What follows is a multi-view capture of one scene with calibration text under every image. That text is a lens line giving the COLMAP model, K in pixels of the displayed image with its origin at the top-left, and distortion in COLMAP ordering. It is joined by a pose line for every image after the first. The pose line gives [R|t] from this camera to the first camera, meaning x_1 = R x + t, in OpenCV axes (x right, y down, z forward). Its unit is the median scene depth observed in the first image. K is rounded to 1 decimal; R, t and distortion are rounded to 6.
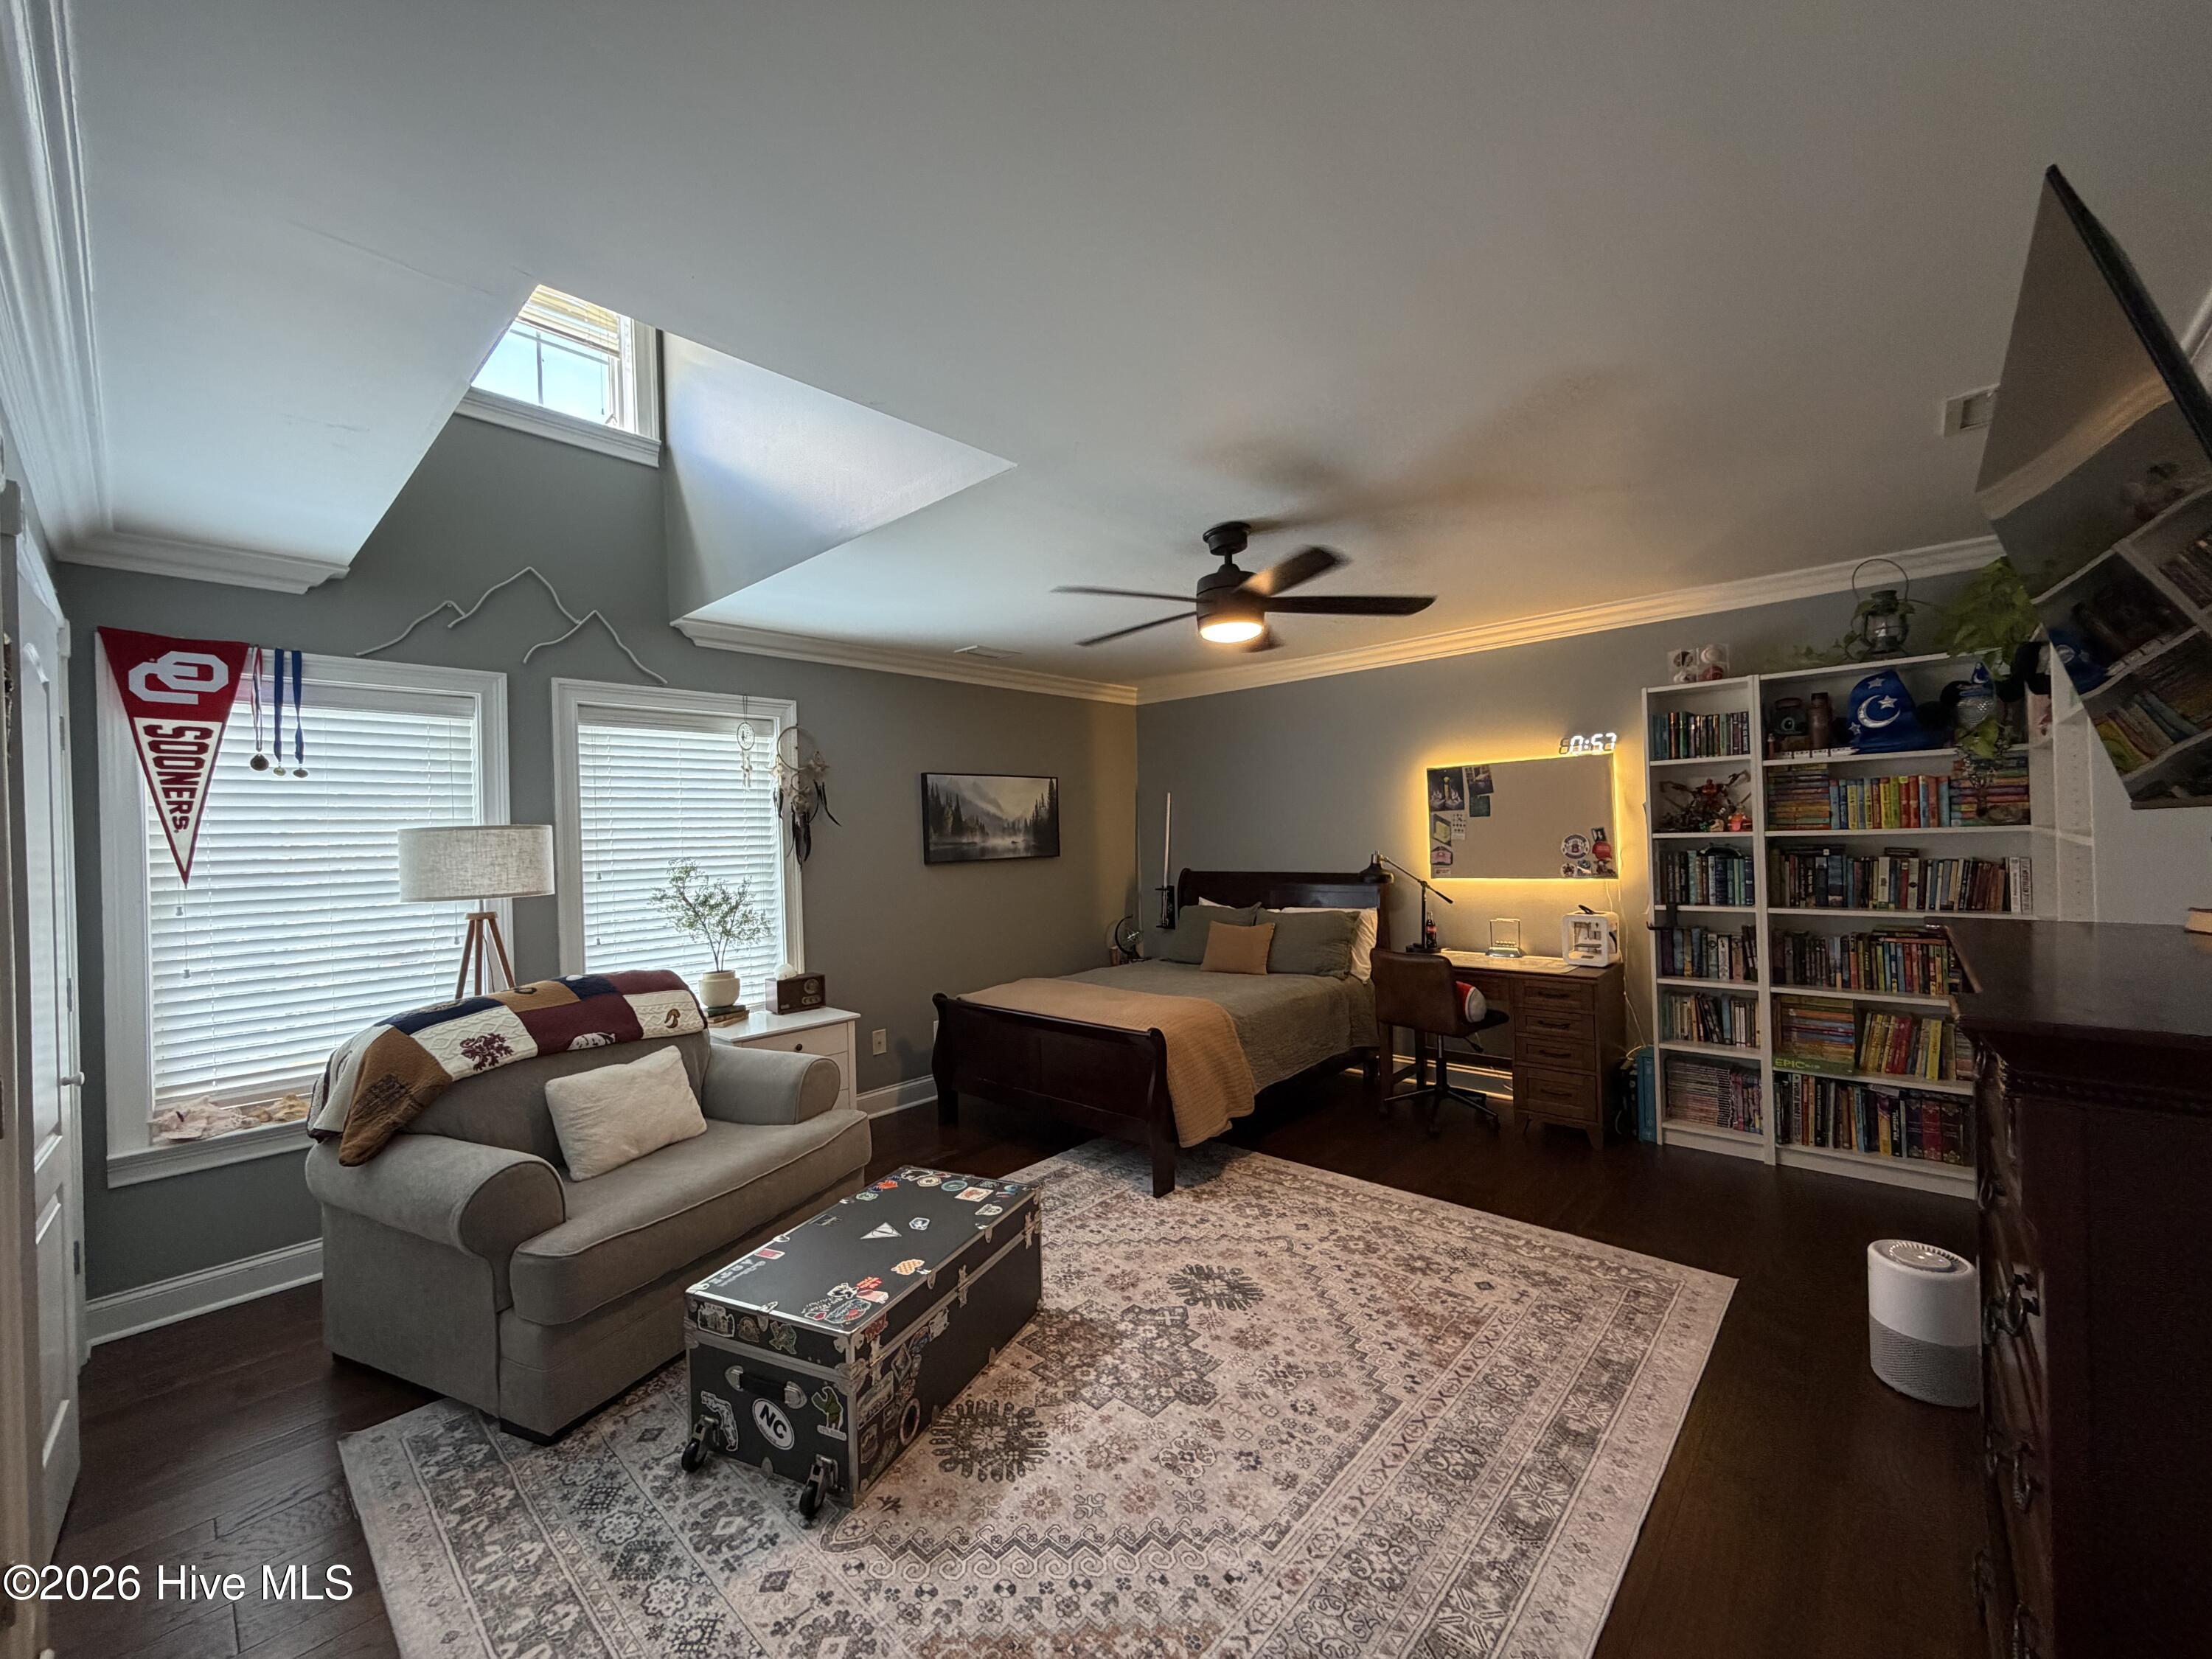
lens RADIAL K [[880.4, 0, 1107.8], [0, 880.4, 834.3], [0, 0, 1]] dist [0.000558, -0.000491]
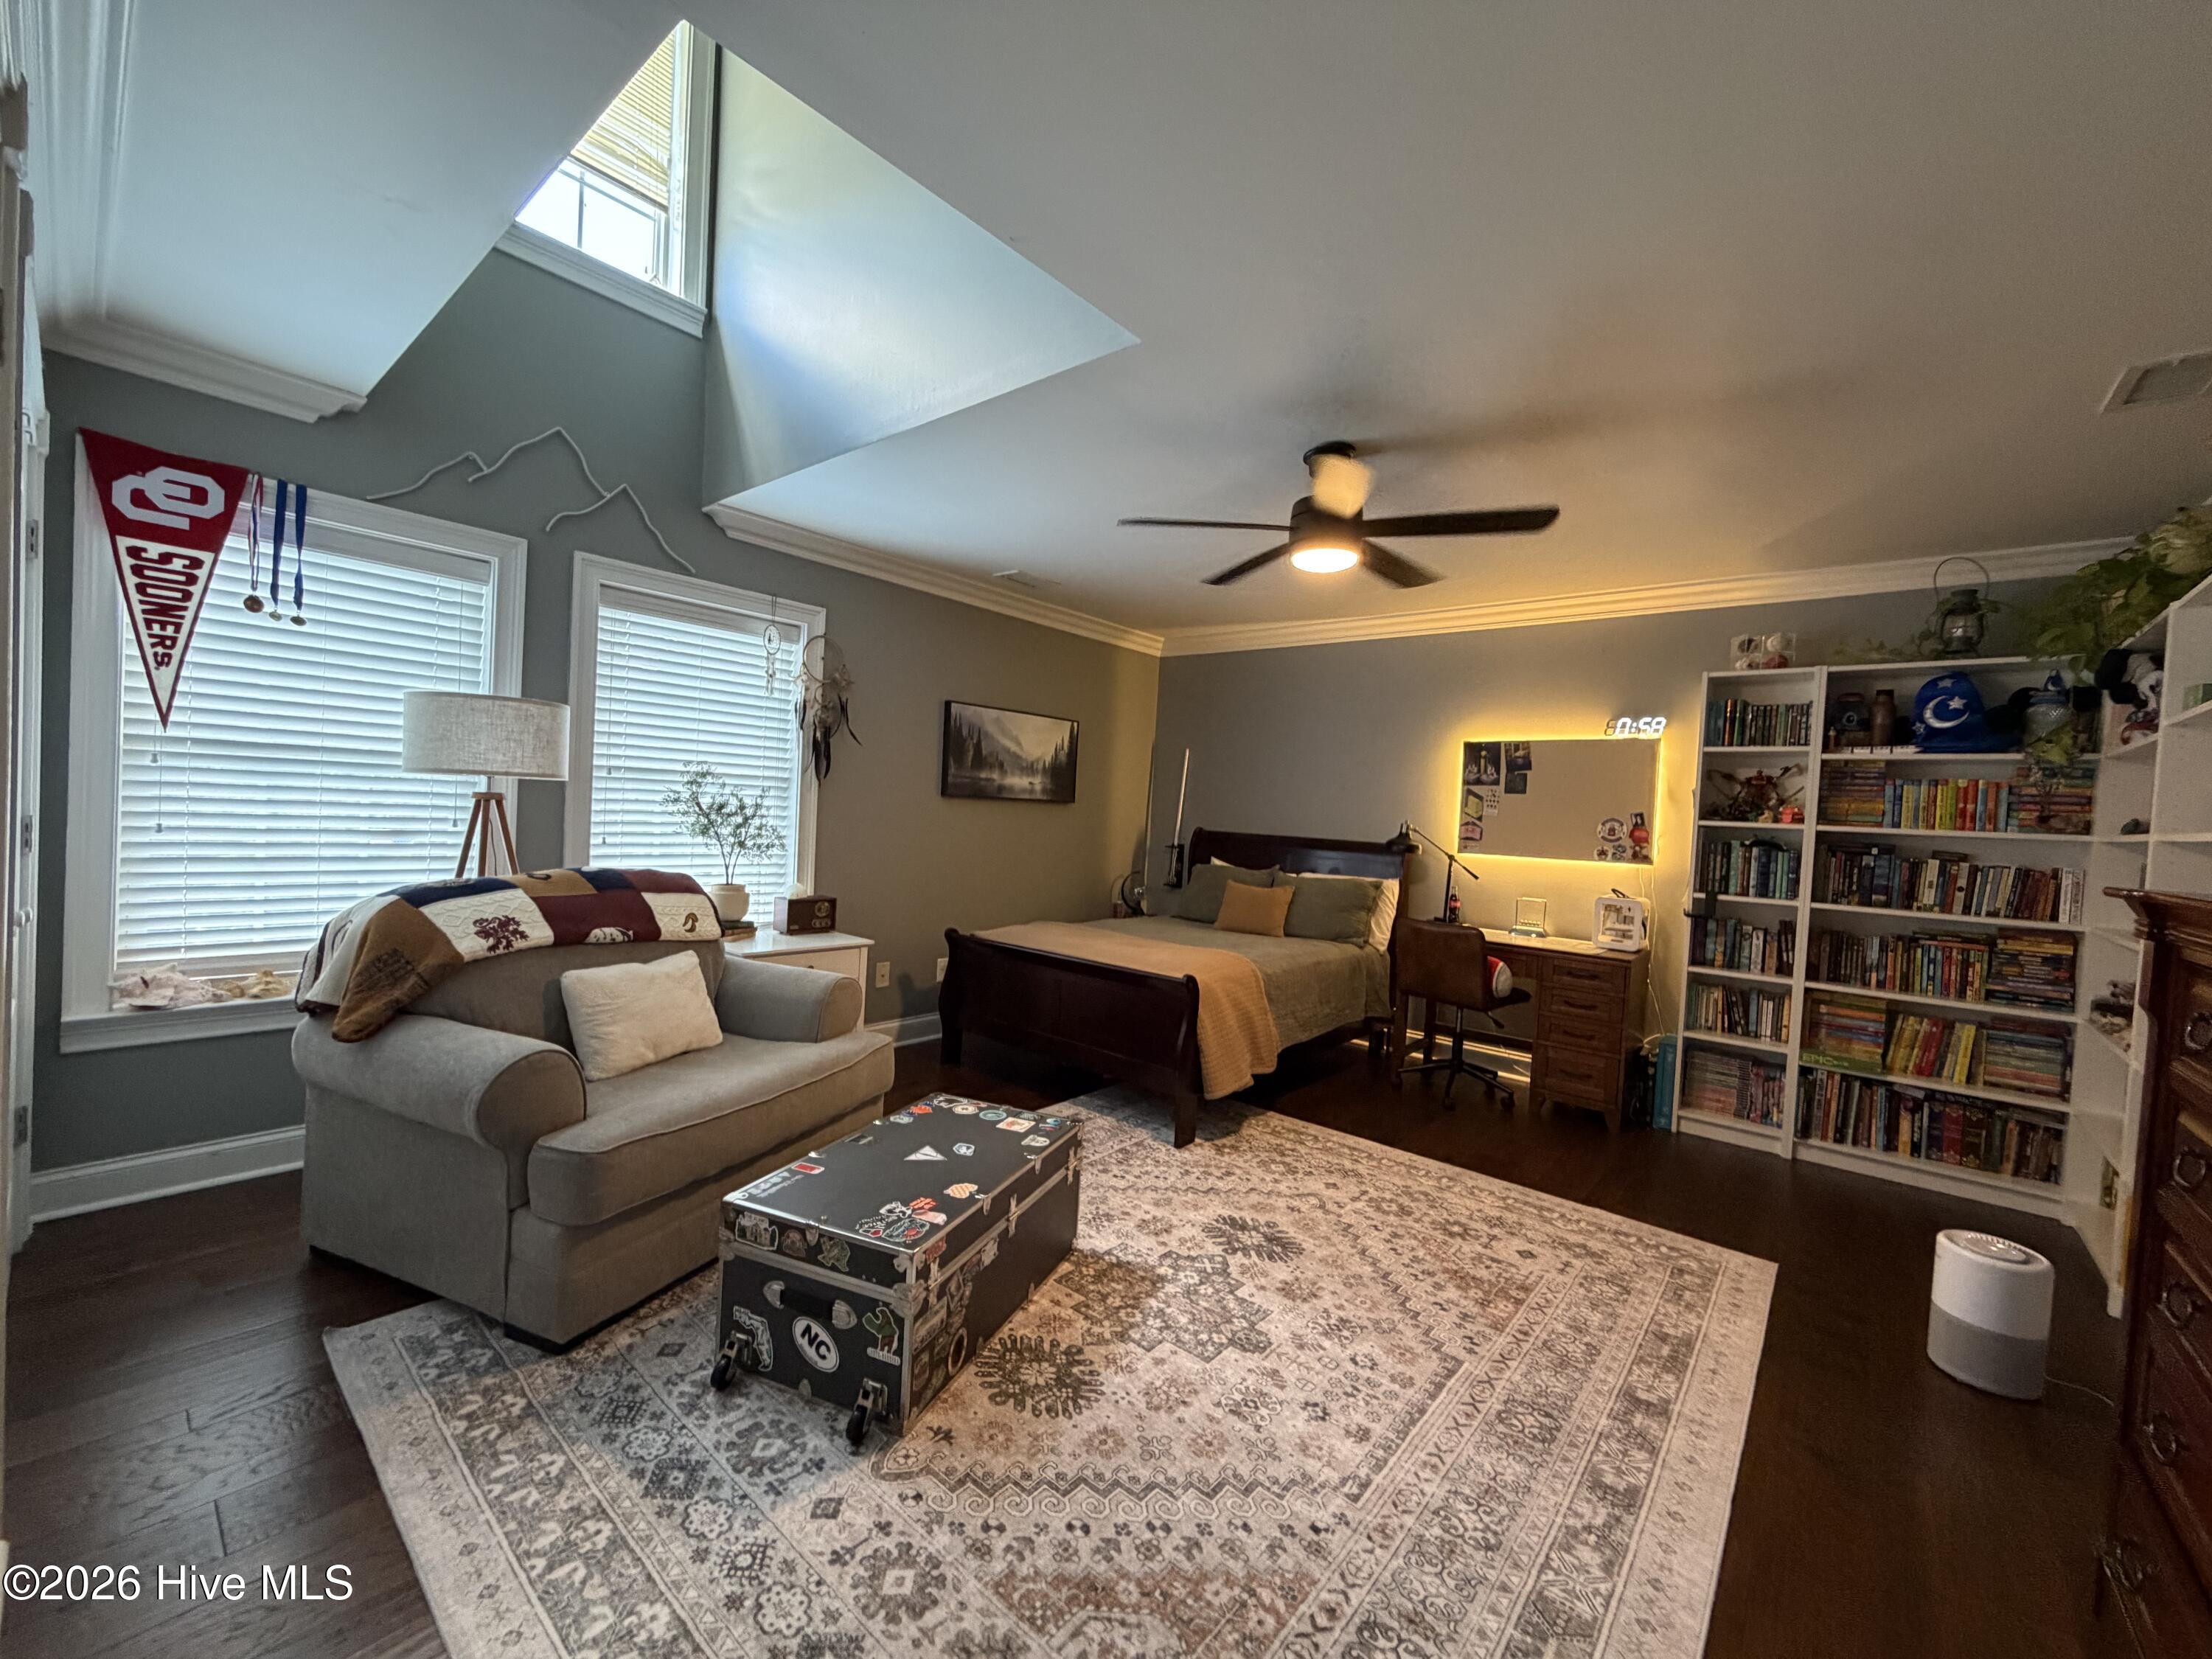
lens RADIAL K [[880.4, 0, 1107.7], [0, 880.4, 834.7], [0, 0, 1]] dist [0.000558, -0.000491]
pose [[0.995774, 0.082128, 0.041088, -0.108365], [-0.083324, 0.996120, 0.028306, 0.057766], [-0.038604, -0.031610, 0.998754, 0.054648]]
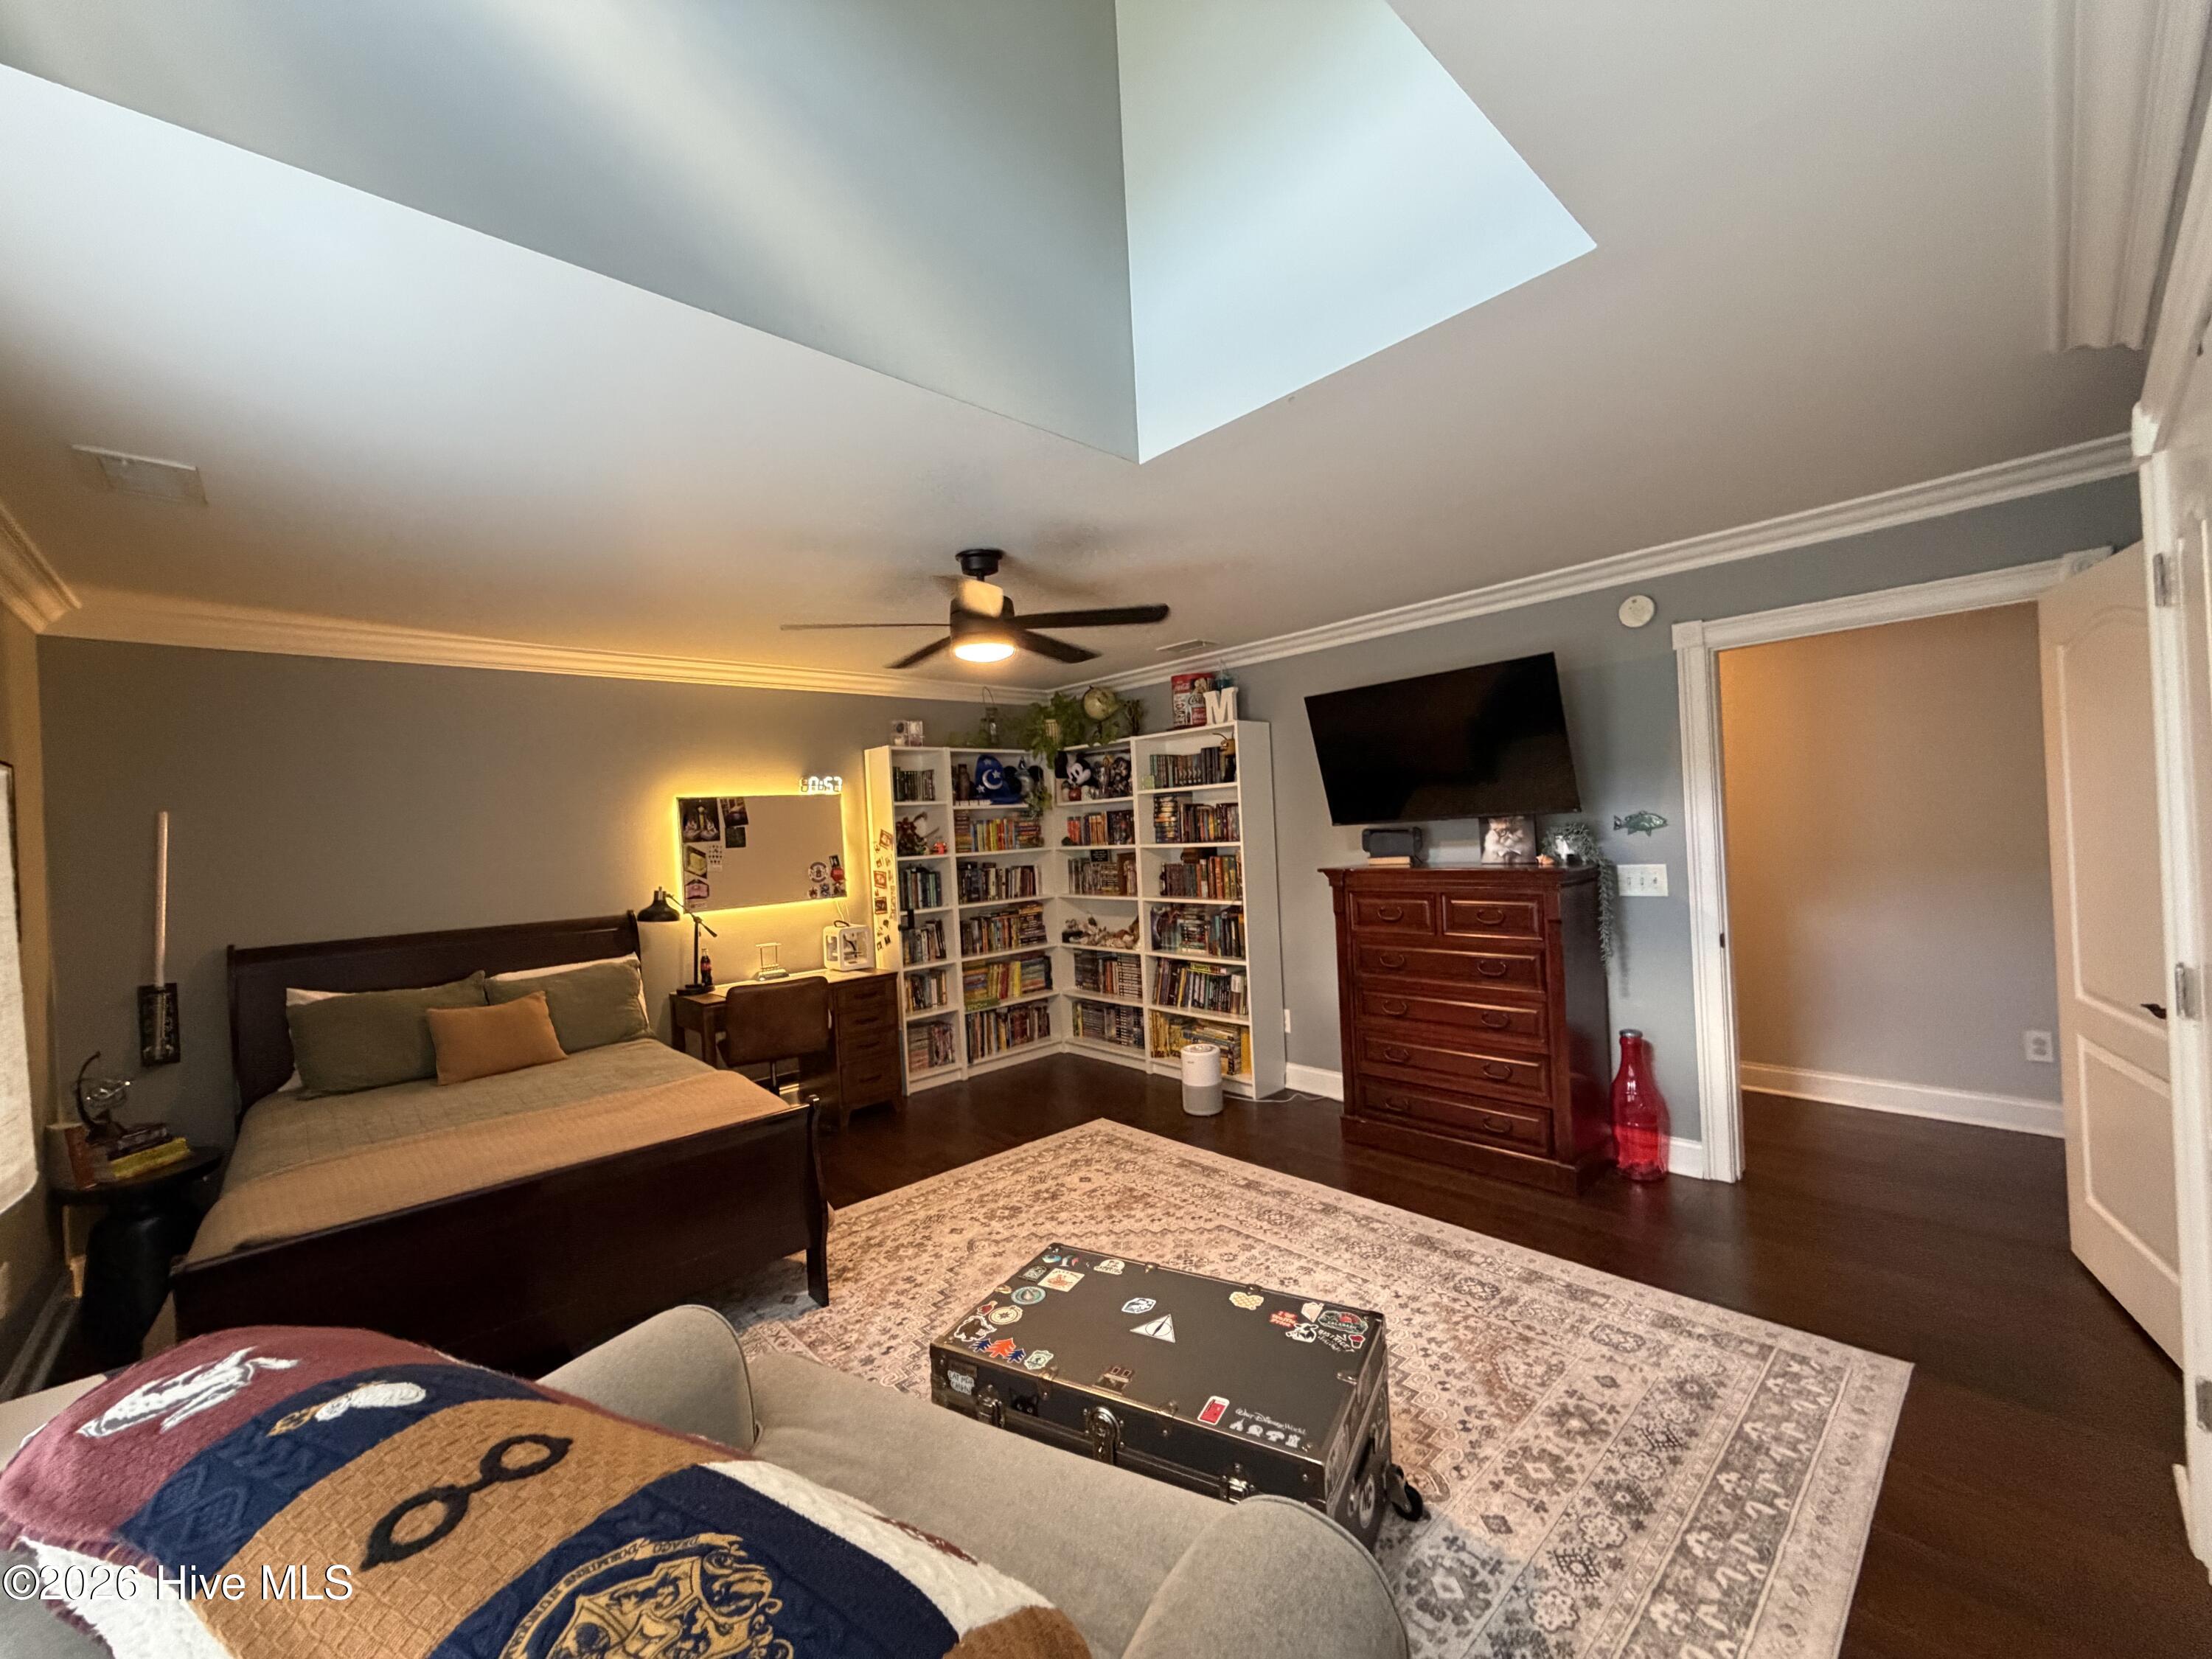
lens RADIAL K [[880.4, 0, 1091.9], [0, 880.4, 837.0], [0, 0, 1]] dist [0.000558, -0.000491]
pose [[0.091197, 0.018642, 0.995658, -0.888701], [0.048684, 0.998546, -0.023156, 0.018254], [-0.994642, 0.050585, 0.090156, 0.805631]]
